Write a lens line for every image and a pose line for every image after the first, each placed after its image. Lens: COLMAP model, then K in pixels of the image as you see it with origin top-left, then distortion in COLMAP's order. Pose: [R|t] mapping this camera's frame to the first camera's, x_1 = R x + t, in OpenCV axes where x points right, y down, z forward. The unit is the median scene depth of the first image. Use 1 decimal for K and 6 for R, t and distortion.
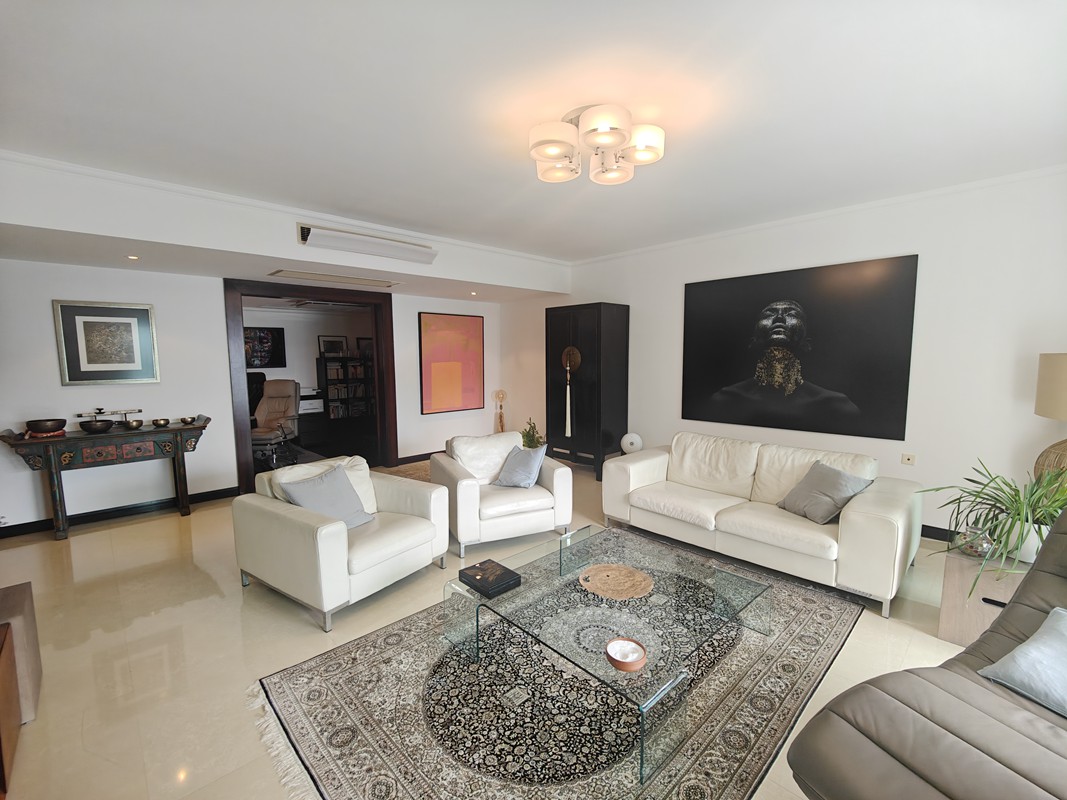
lens RADIAL K [[464.0, 0, 533.5], [0, 464.0, 400.0], [0, 0, 1]] dist [0.026140, -0.020927]
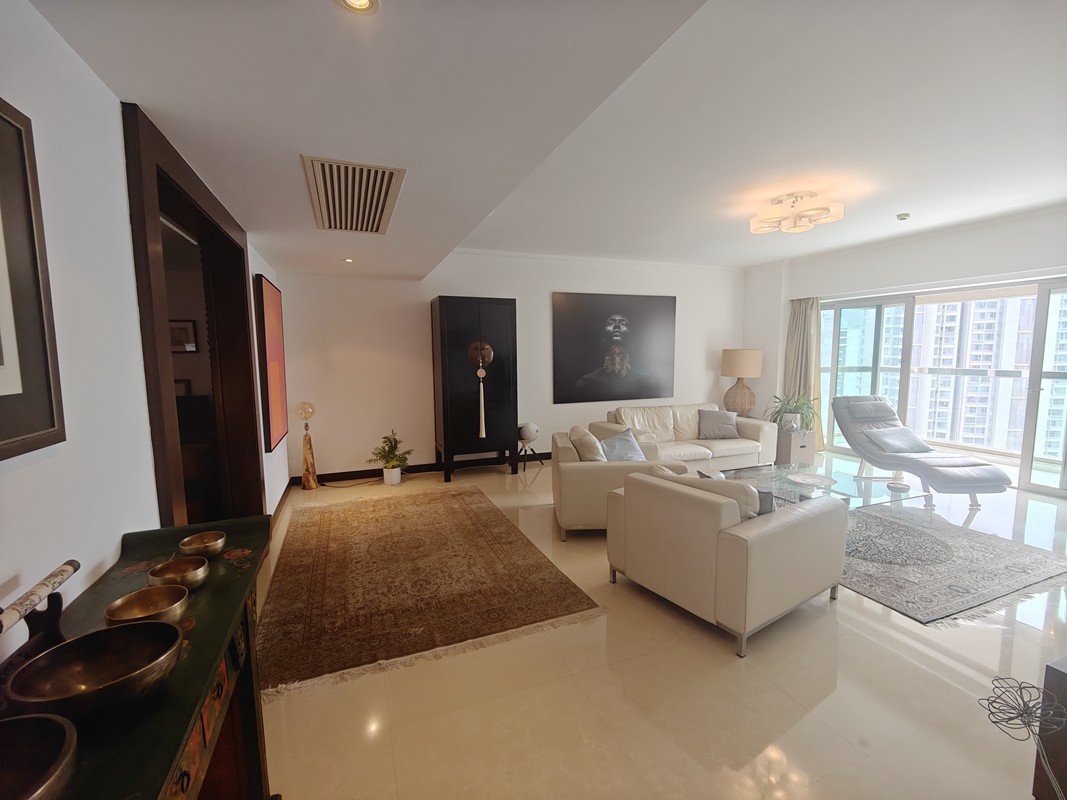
lens RADIAL K [[464.0, 0, 533.5], [0, 464.0, 400.0], [0, 0, 1]] dist [0.026140, -0.020927]
pose [[0.375880, -0.094033, 0.921885, -0.727529], [0.098371, 0.993266, 0.061205, -0.043556], [-0.921432, 0.067681, 0.382599, 0.525431]]
